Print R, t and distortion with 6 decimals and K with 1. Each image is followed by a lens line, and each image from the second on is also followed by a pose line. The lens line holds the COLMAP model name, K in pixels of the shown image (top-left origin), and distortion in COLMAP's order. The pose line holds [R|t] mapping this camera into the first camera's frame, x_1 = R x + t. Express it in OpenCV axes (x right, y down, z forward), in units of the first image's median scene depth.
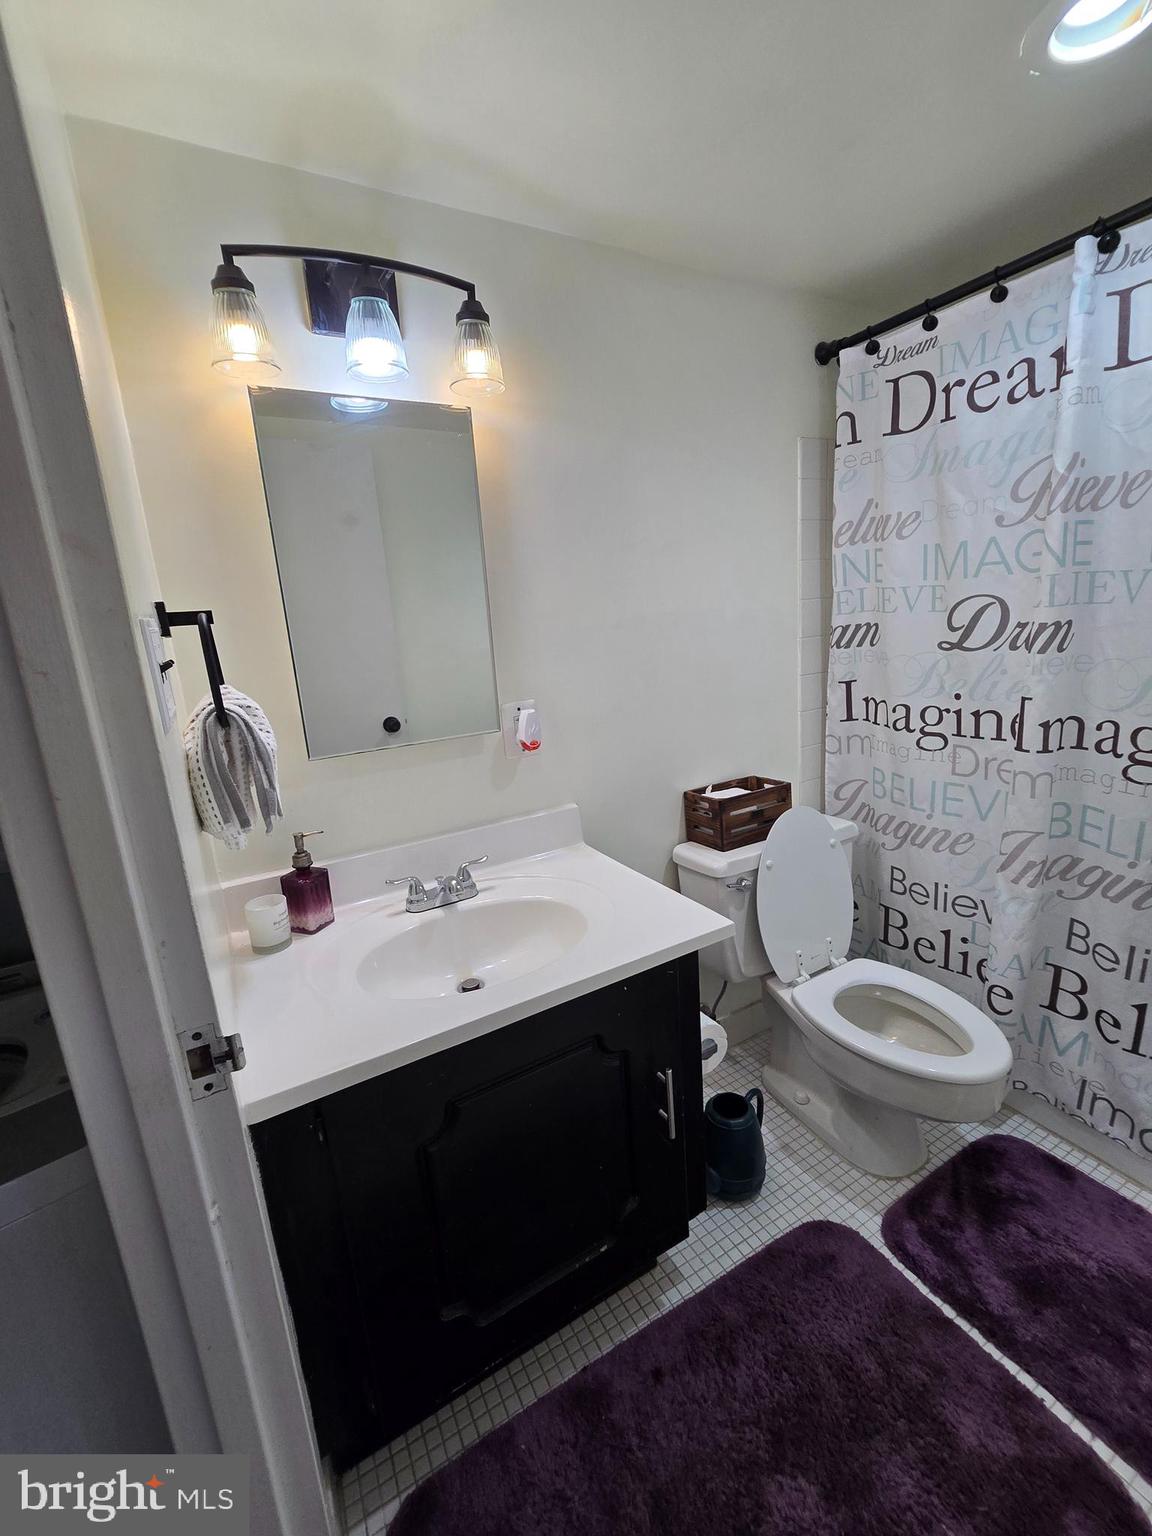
lens RADIAL K [[638.3, 0, 567.8], [0, 638.3, 767.1], [0, 0, 1]] dist [-0.005339, 0.000546]
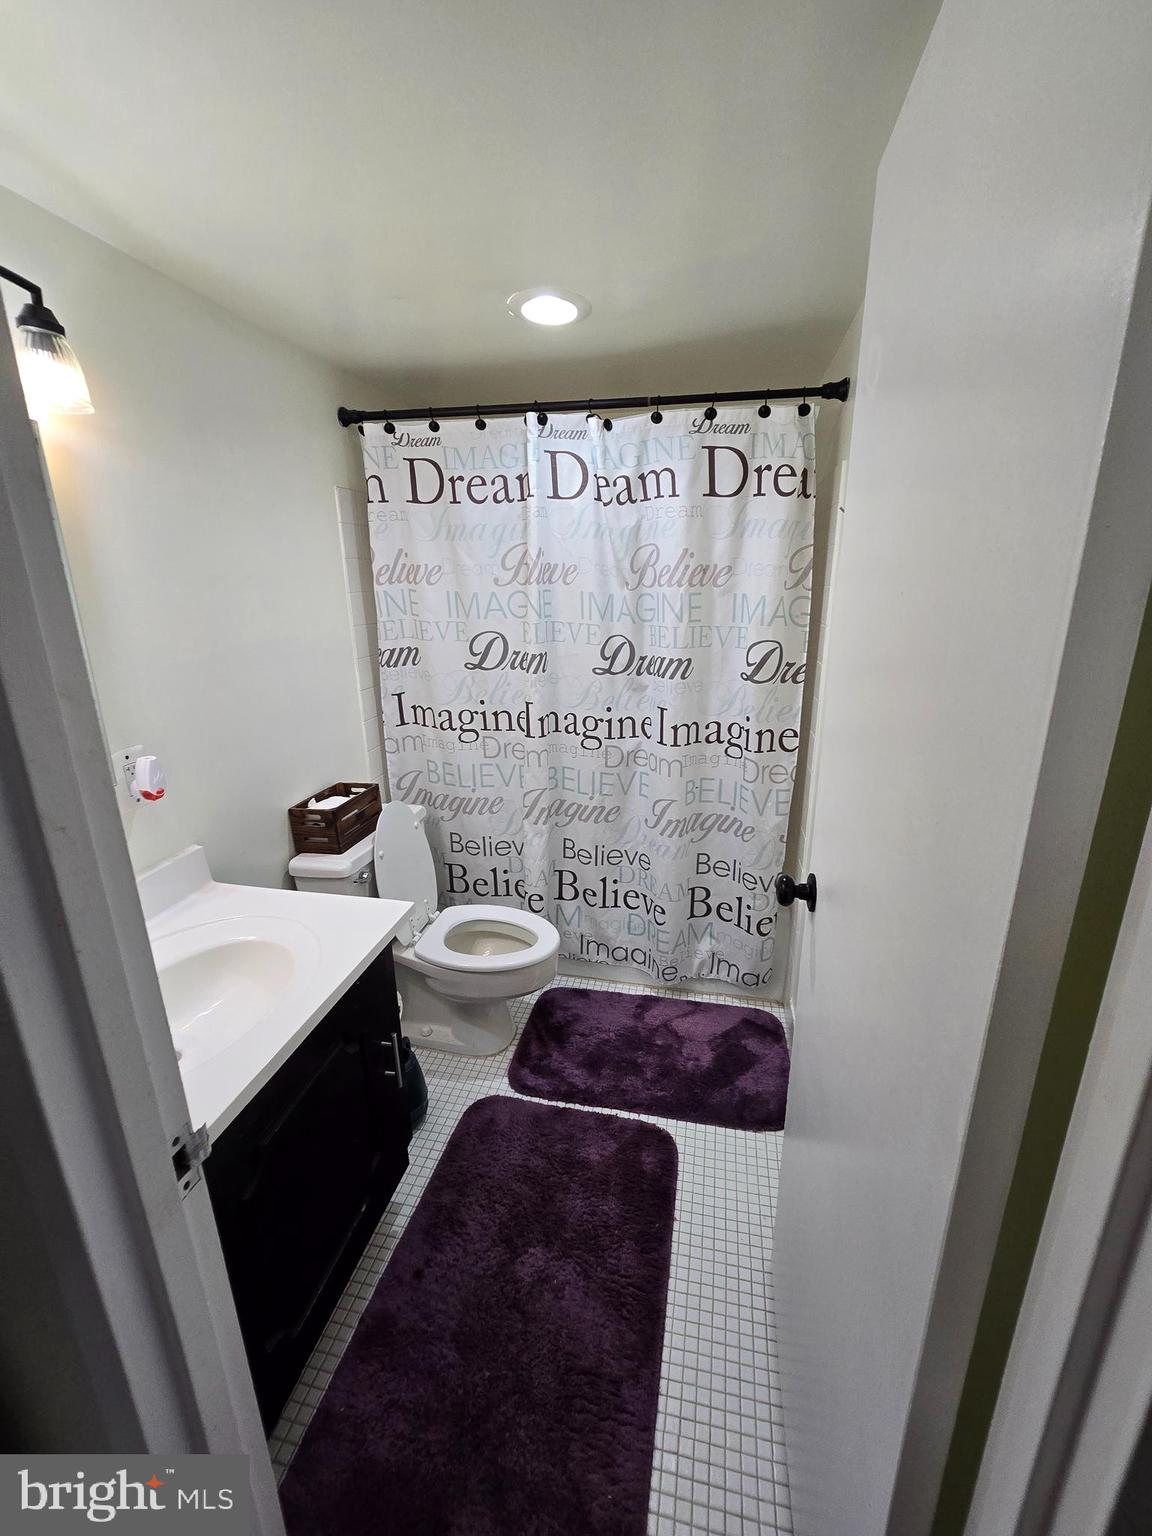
lens RADIAL K [[635.8, 0, 572.1], [0, 635.8, 766.2], [0, 0, 1]] dist [0.003658, -0.000242]
pose [[0.657873, -0.154160, 0.737182, -0.339339], [0.133640, 0.987188, 0.087179, -0.075293], [-0.741177, 0.041164, 0.670047, -0.079351]]
